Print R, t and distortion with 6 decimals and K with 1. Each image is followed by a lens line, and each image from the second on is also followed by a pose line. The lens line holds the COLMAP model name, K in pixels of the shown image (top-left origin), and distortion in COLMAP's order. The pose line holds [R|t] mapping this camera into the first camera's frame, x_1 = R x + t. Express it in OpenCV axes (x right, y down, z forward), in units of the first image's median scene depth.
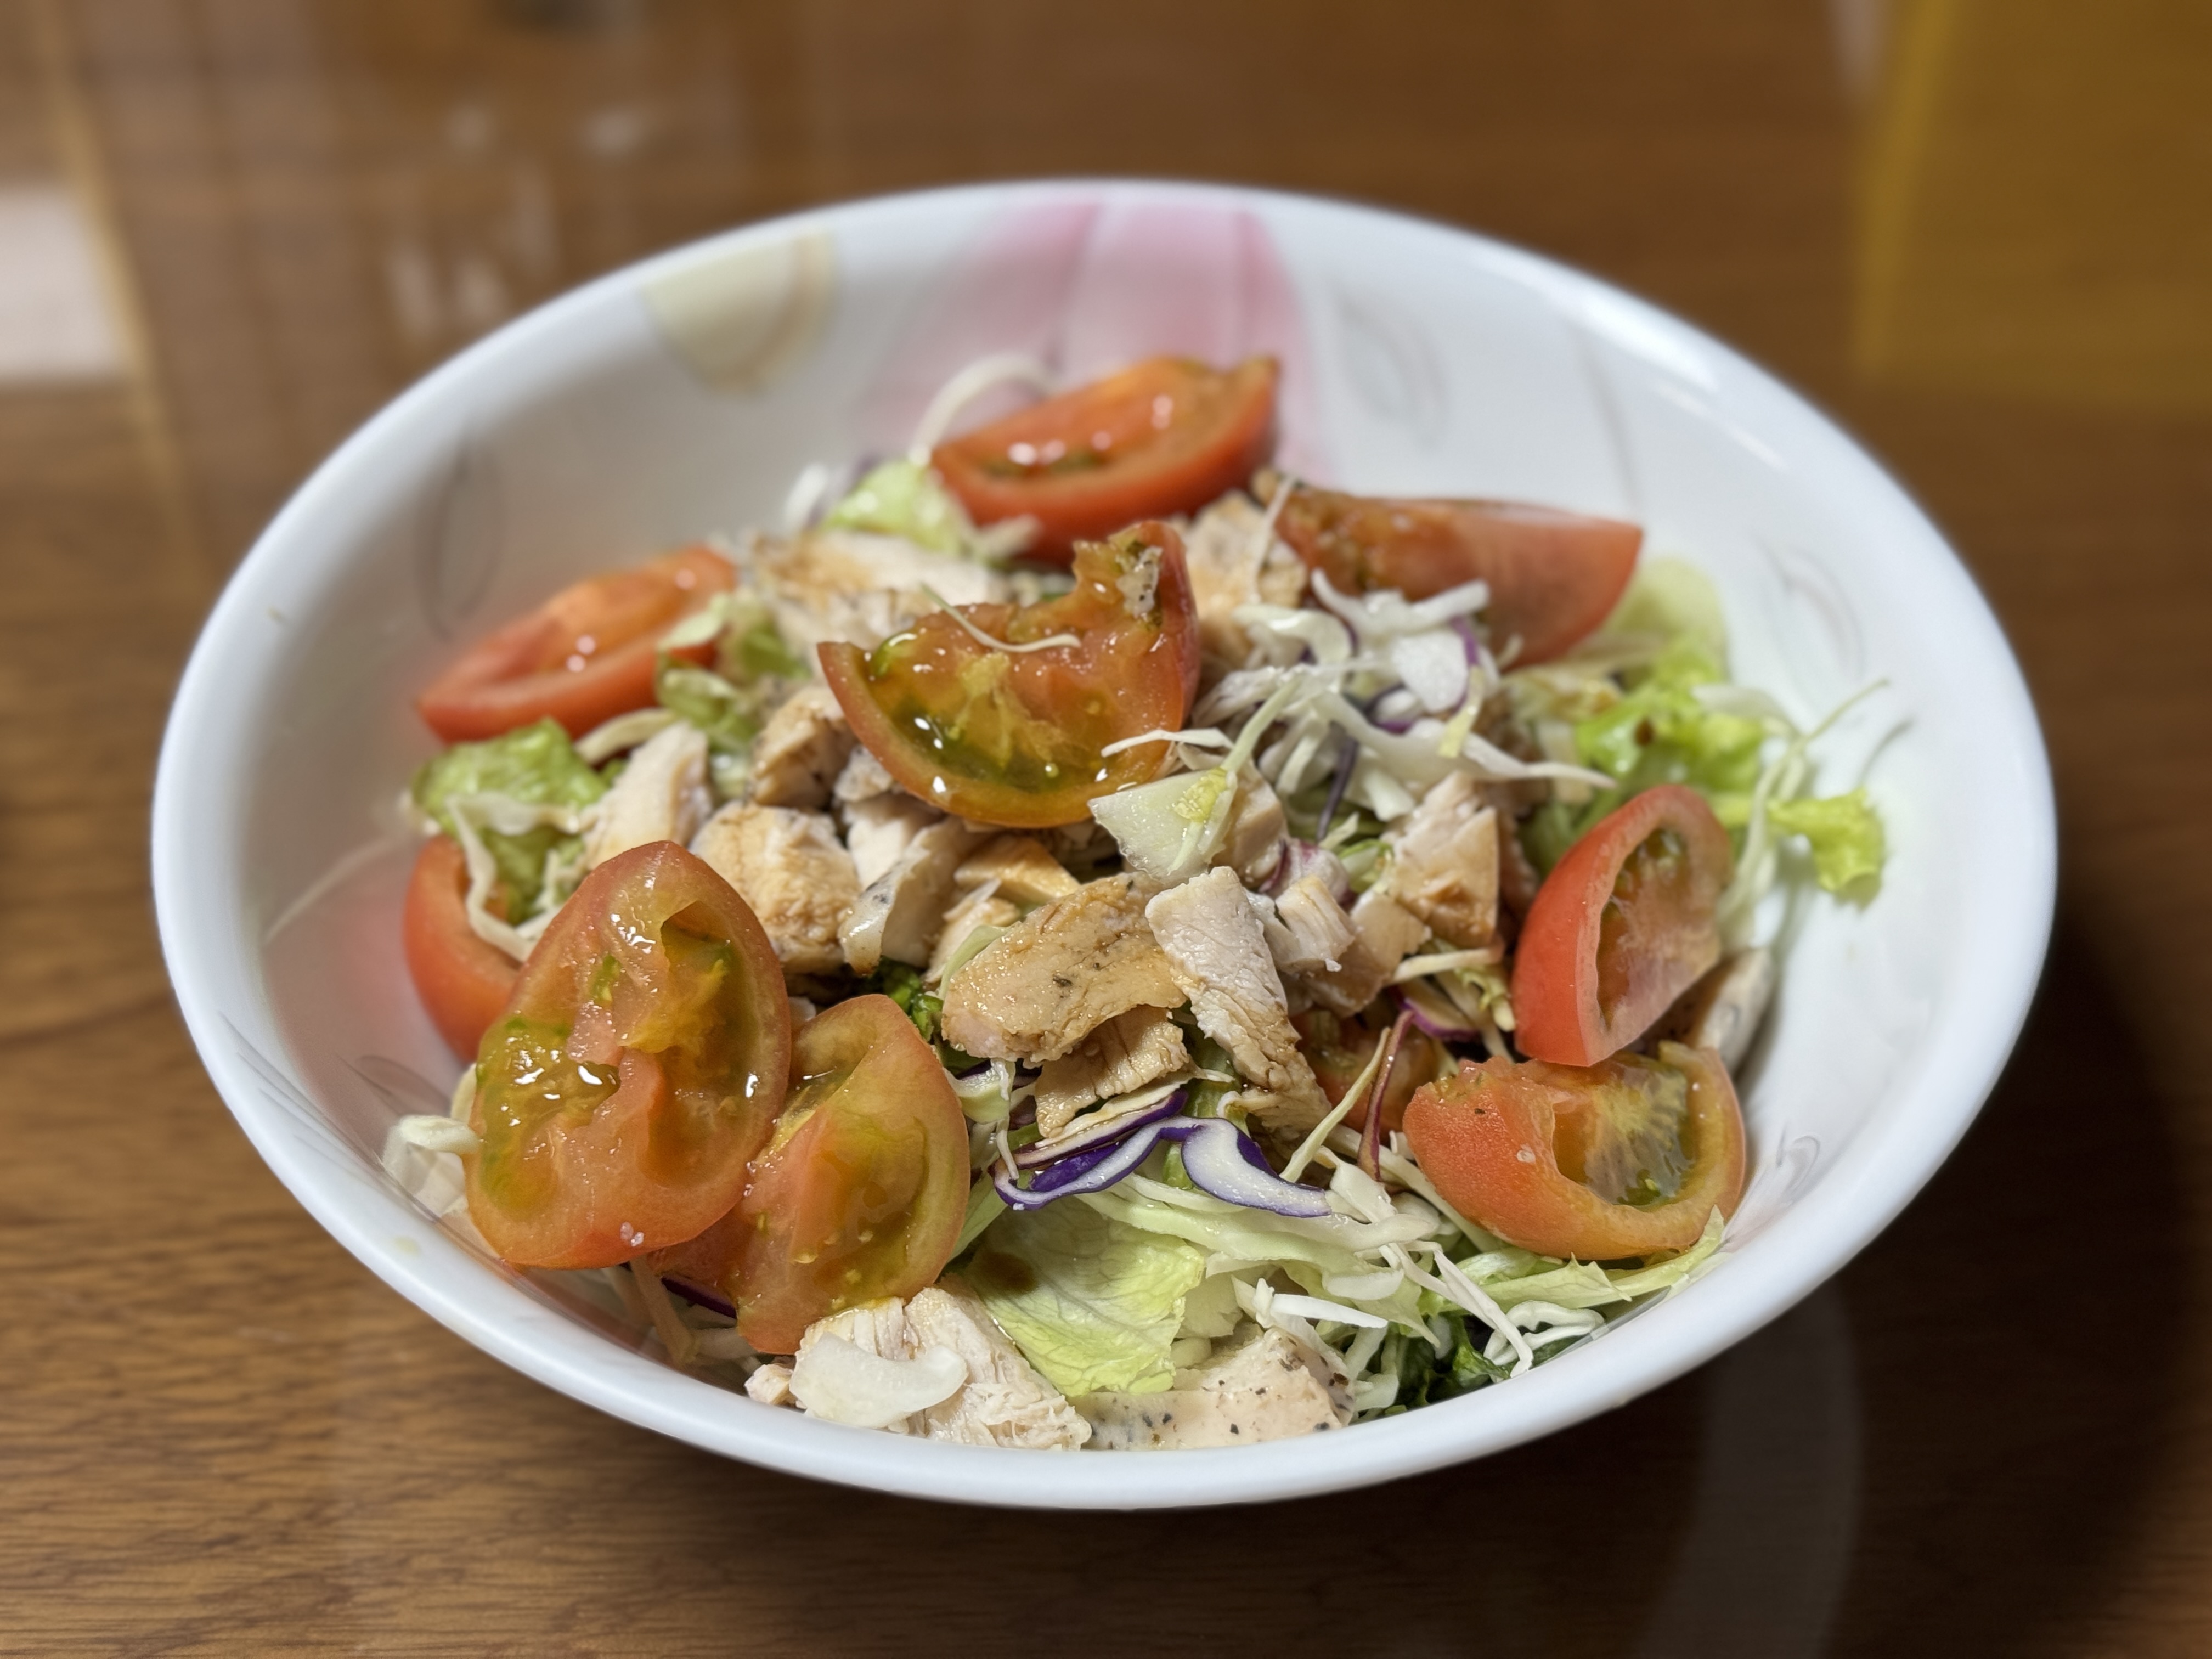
lens RADIAL K [[3108.4, 0, 1109.6], [0, 3108.4, 835.4], [0, 0, 1]] dist [0.155741, 0.000000]
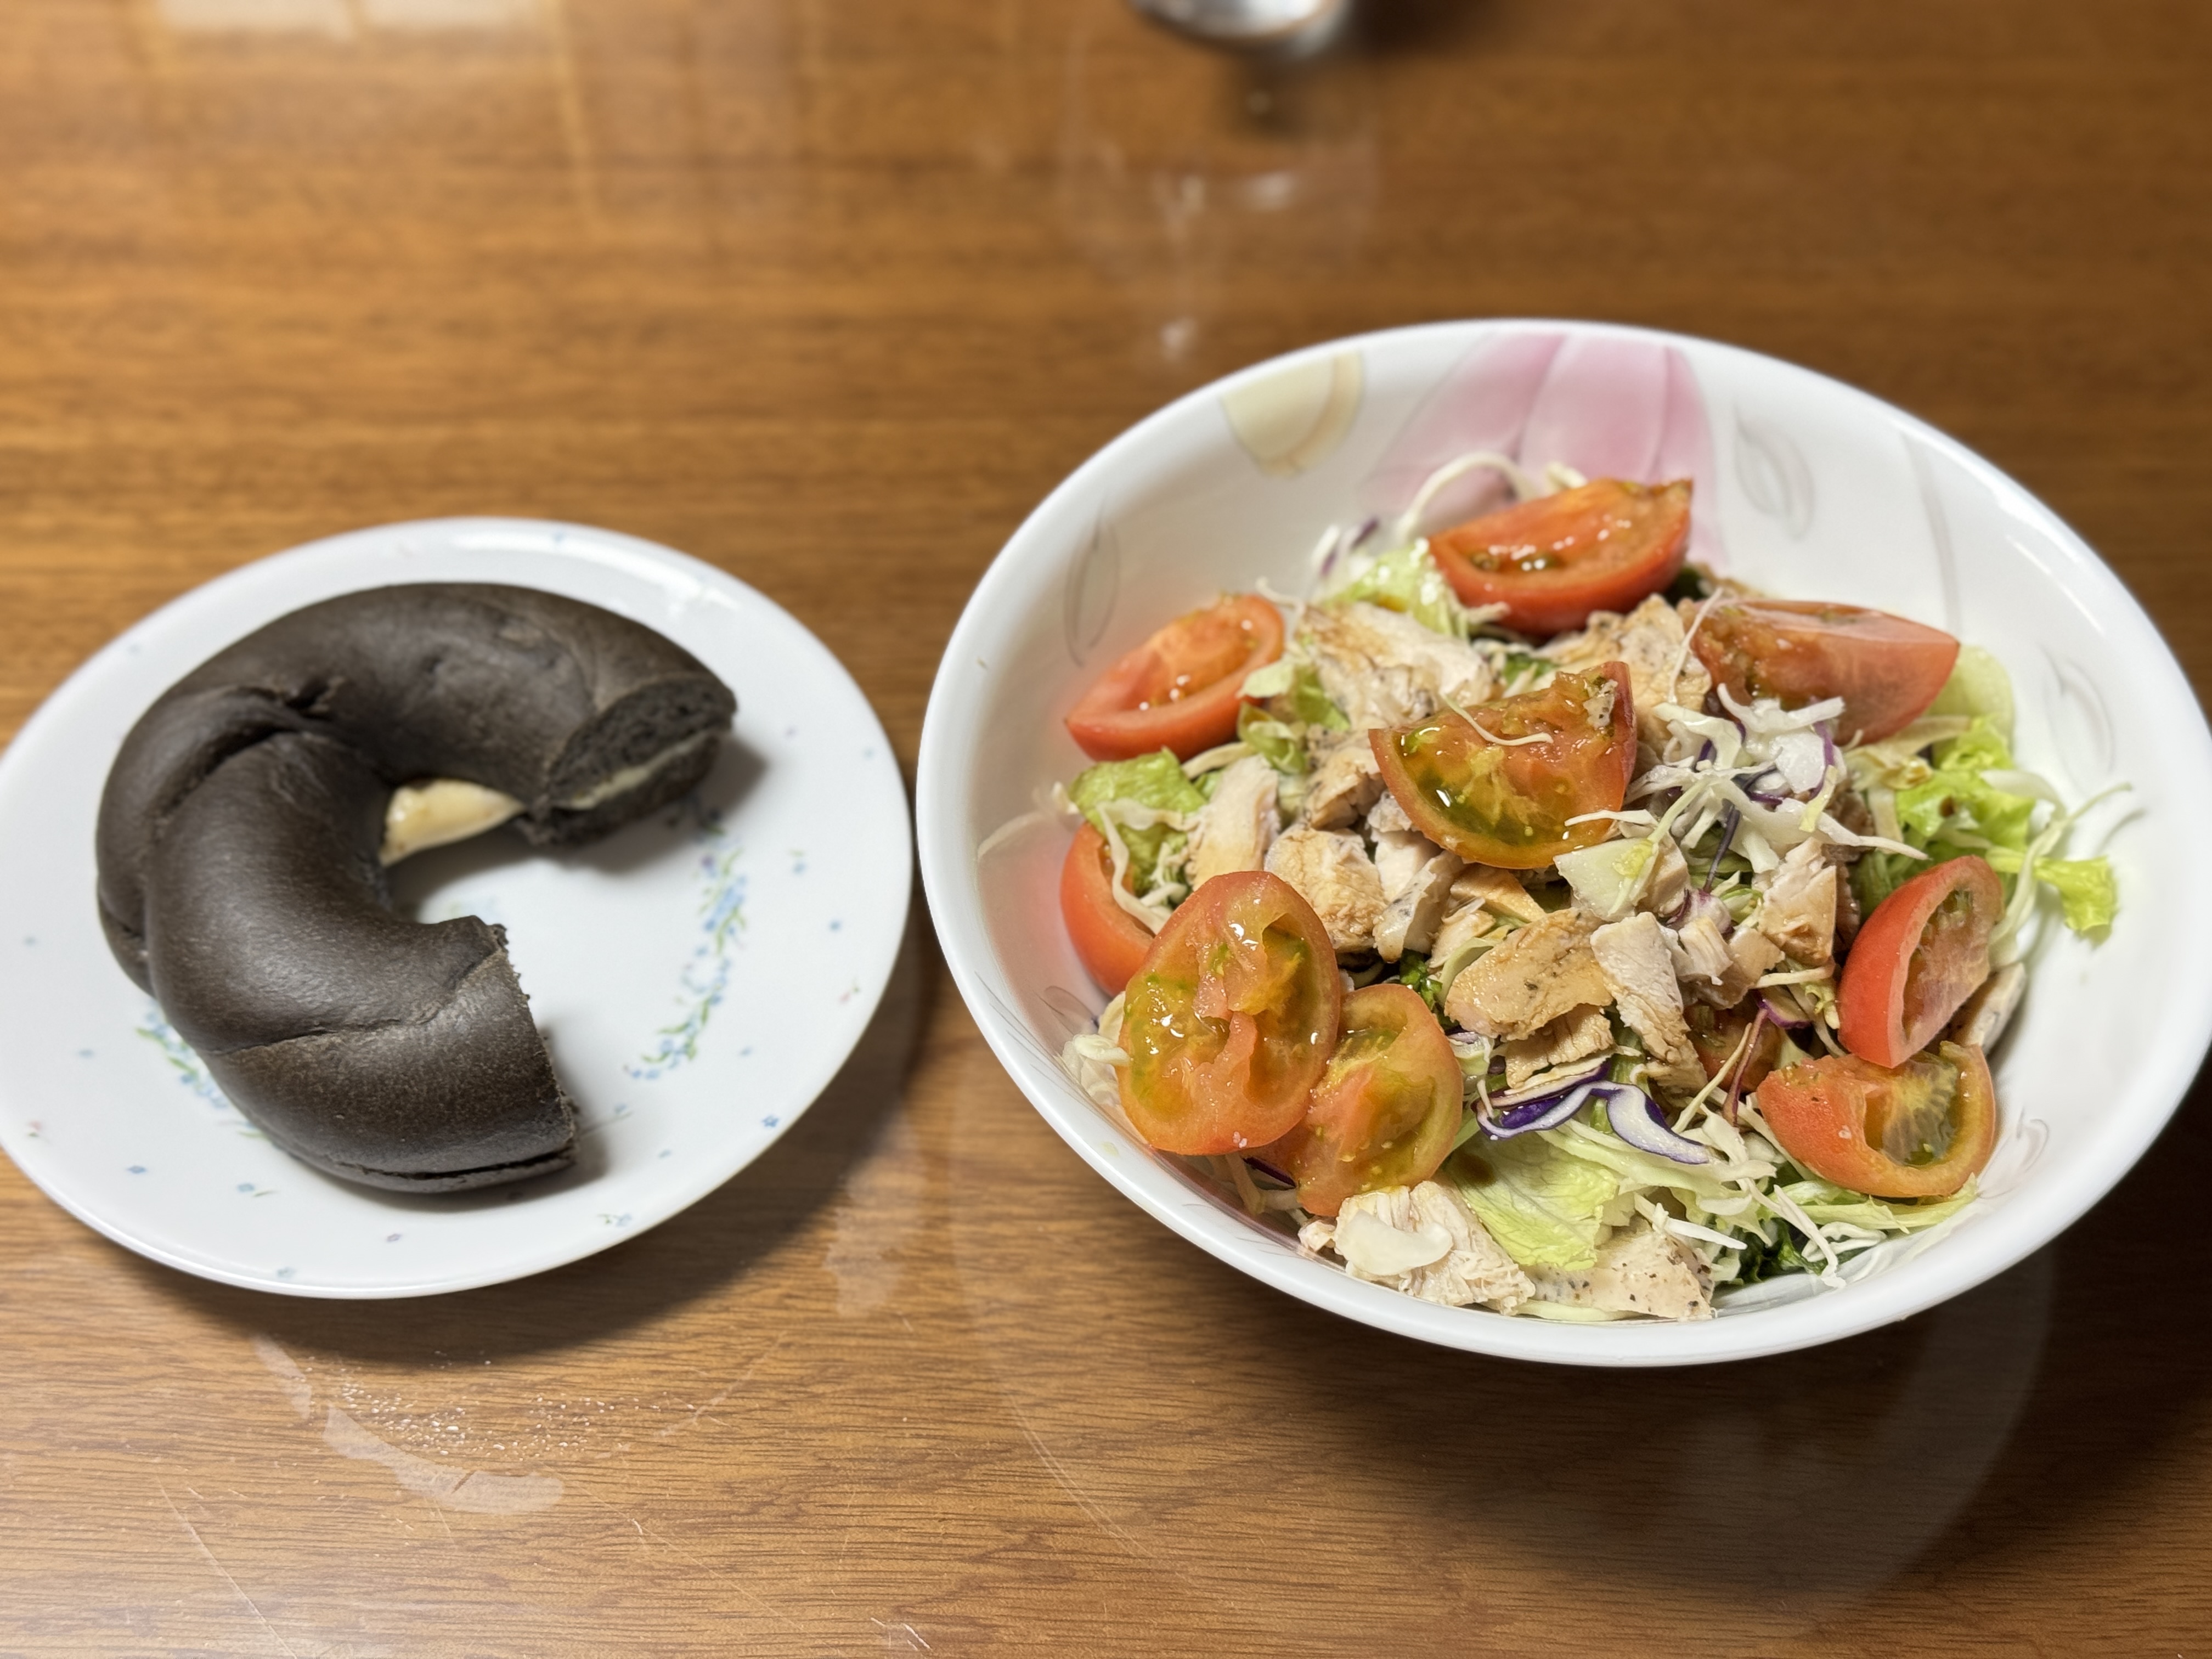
lens RADIAL K [[3108.4, 0, 1104.5], [0, 3108.4, 821.2], [0, 0, 1]] dist [0.155741, 0.000000]
pose [[0.996068, 0.065878, -0.059234, -0.128802], [-0.056658, 0.987698, 0.145745, -0.224407], [0.068106, -0.141816, 0.987547, -0.441962]]
